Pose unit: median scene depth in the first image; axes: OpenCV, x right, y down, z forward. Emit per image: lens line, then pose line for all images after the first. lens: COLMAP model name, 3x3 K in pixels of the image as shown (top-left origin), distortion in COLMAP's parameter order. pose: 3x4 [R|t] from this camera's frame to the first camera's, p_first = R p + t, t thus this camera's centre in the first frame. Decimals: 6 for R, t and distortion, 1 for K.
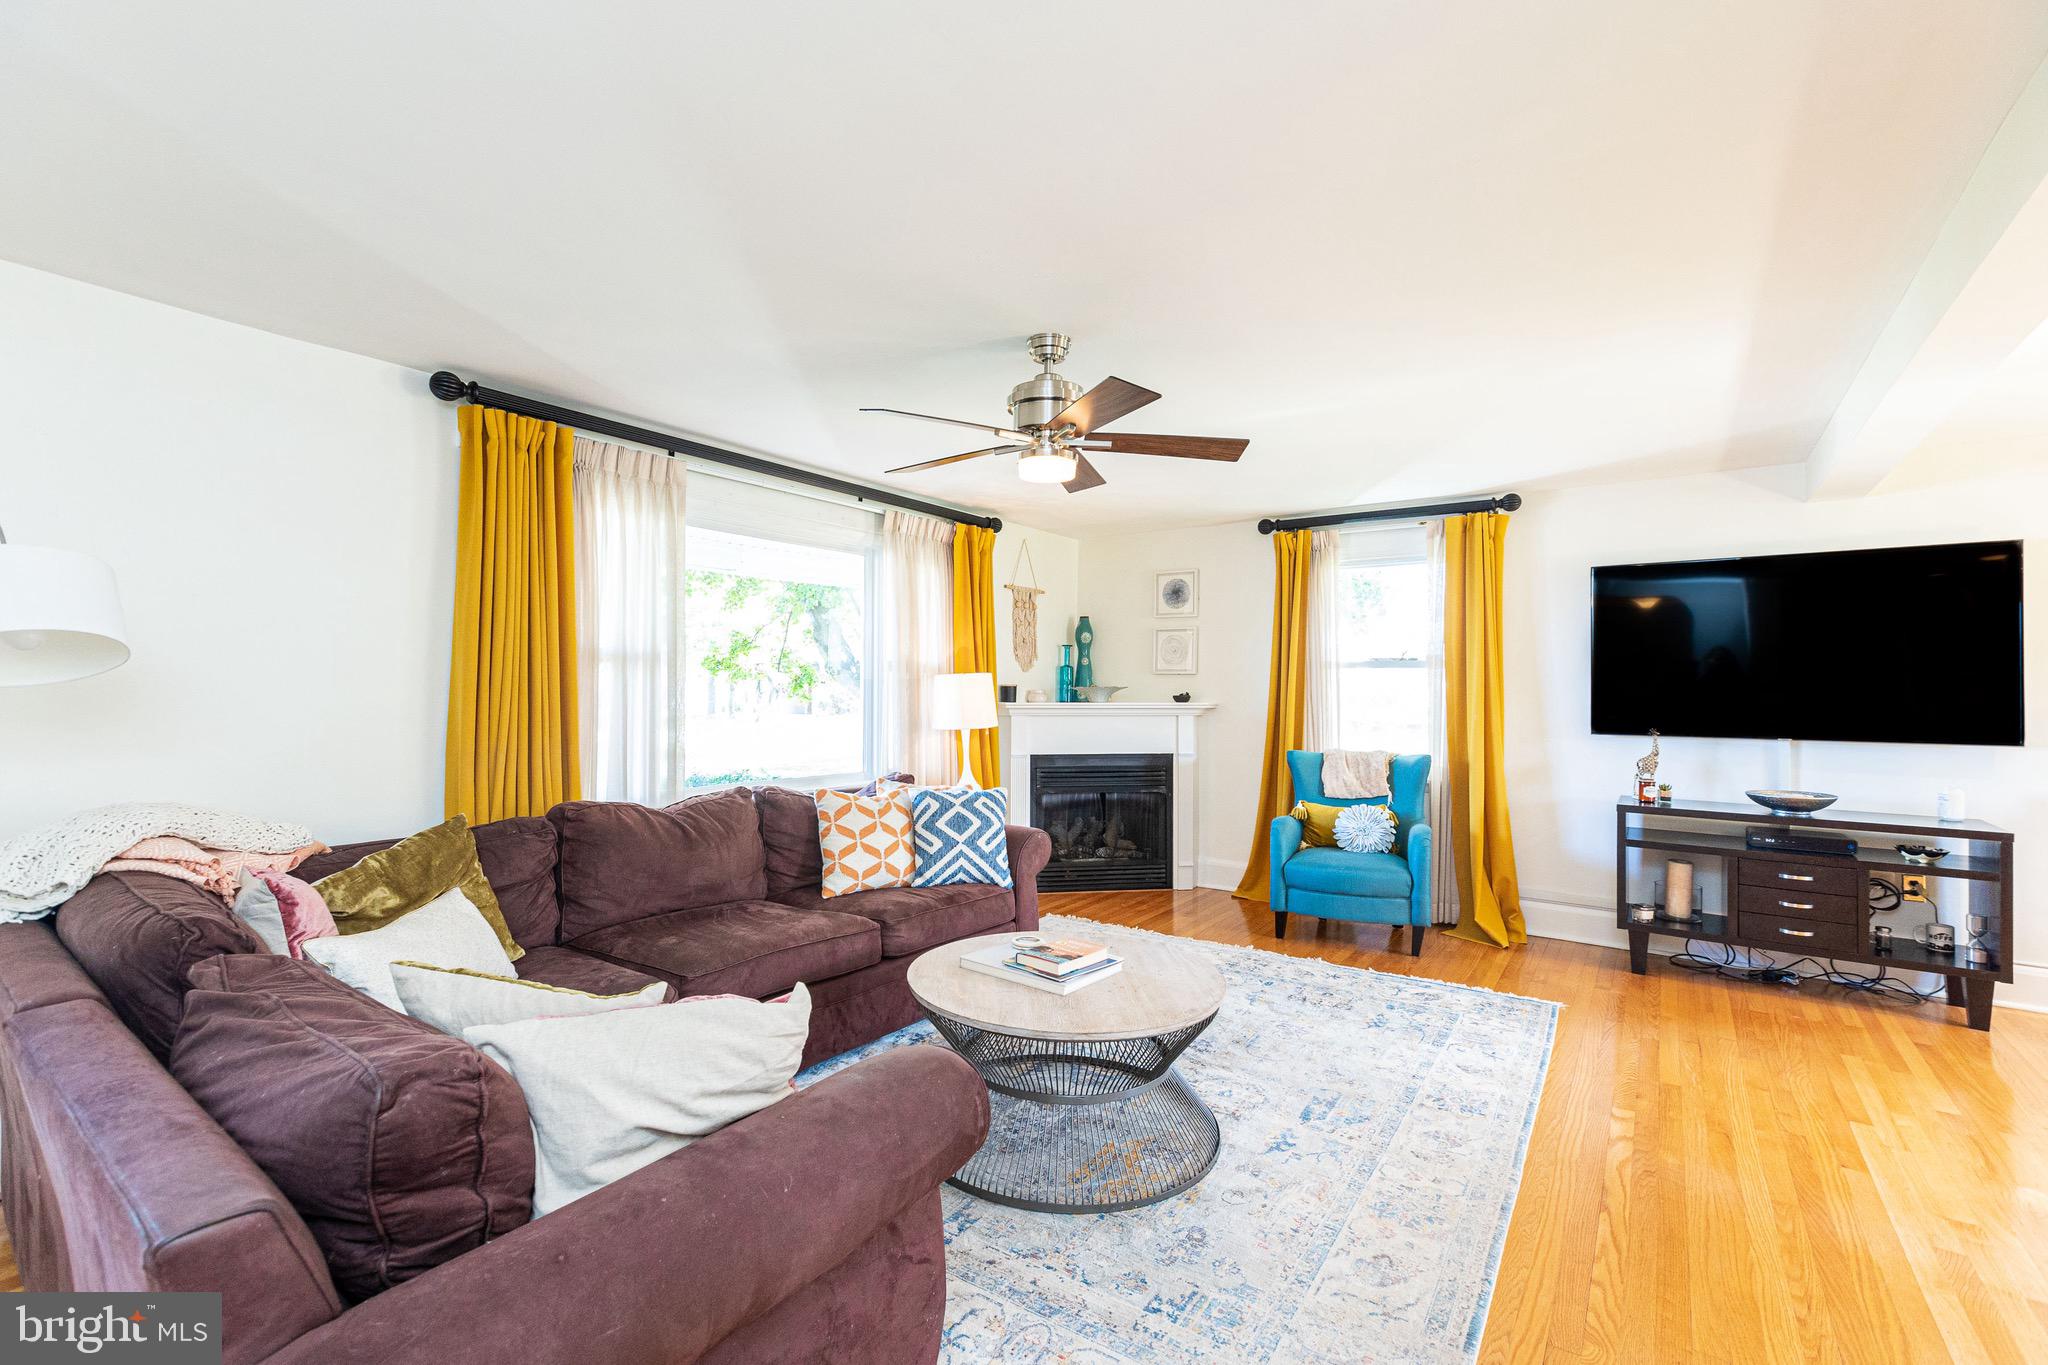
lens RADIAL K [[901.7, 0, 1030.8], [0, 901.7, 681.8], [0, 0, 1]] dist [0.003380, 0.000053]
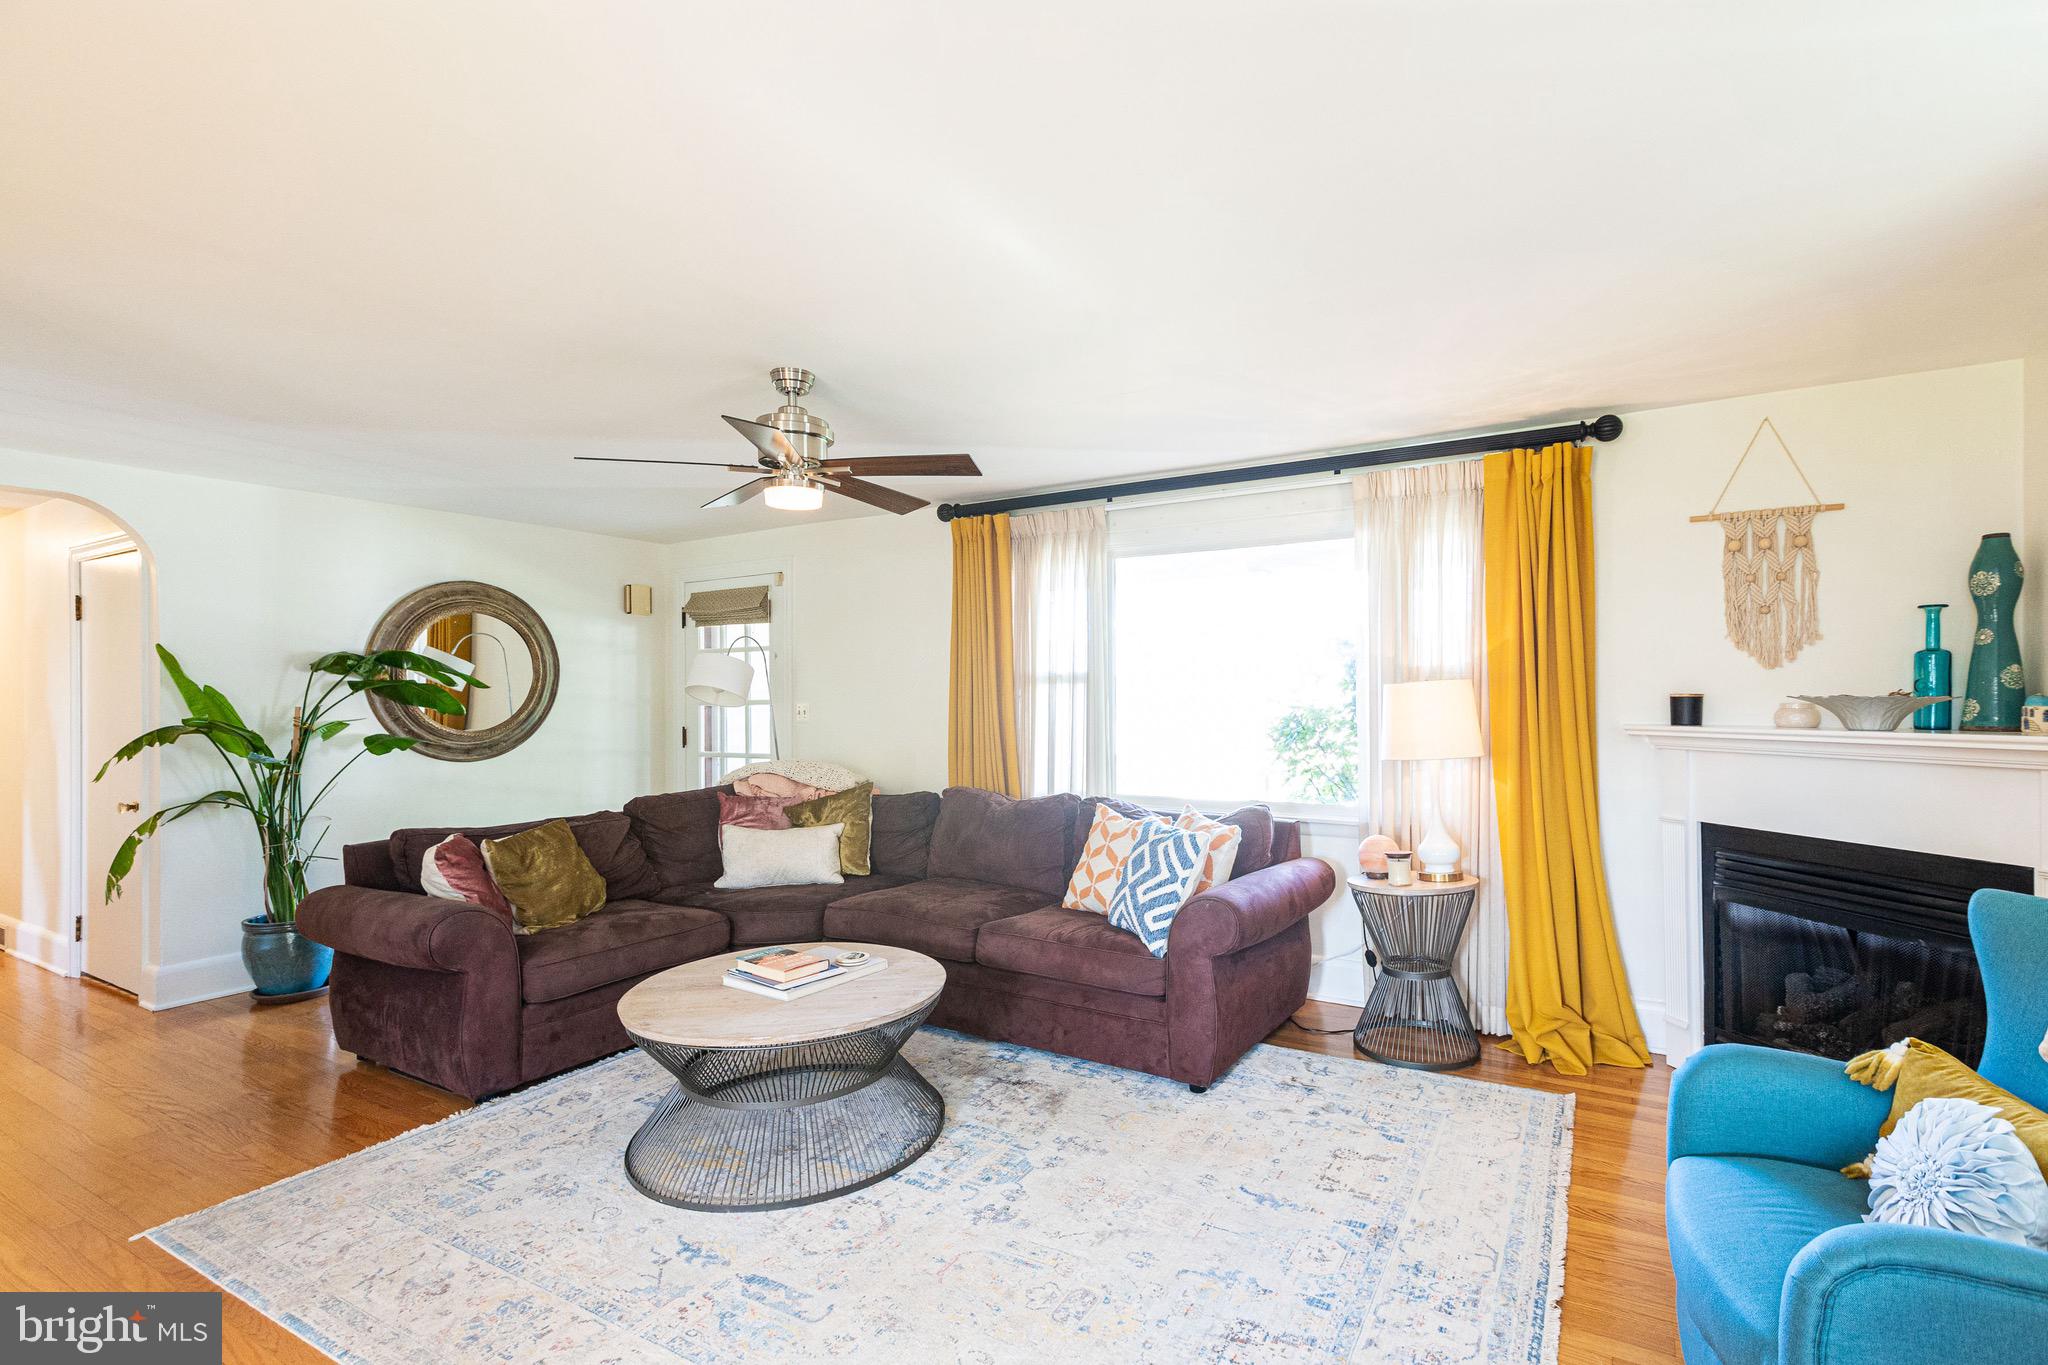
lens RADIAL K [[901.7, 0, 1030.8], [0, 901.7, 681.8], [0, 0, 1]] dist [0.003380, 0.000053]
pose [[0.093191, -0.021498, -0.995416, 0.753537], [0.014551, 0.999689, -0.020228, 0.001535], [0.995542, -0.012599, 0.093475, 0.811036]]
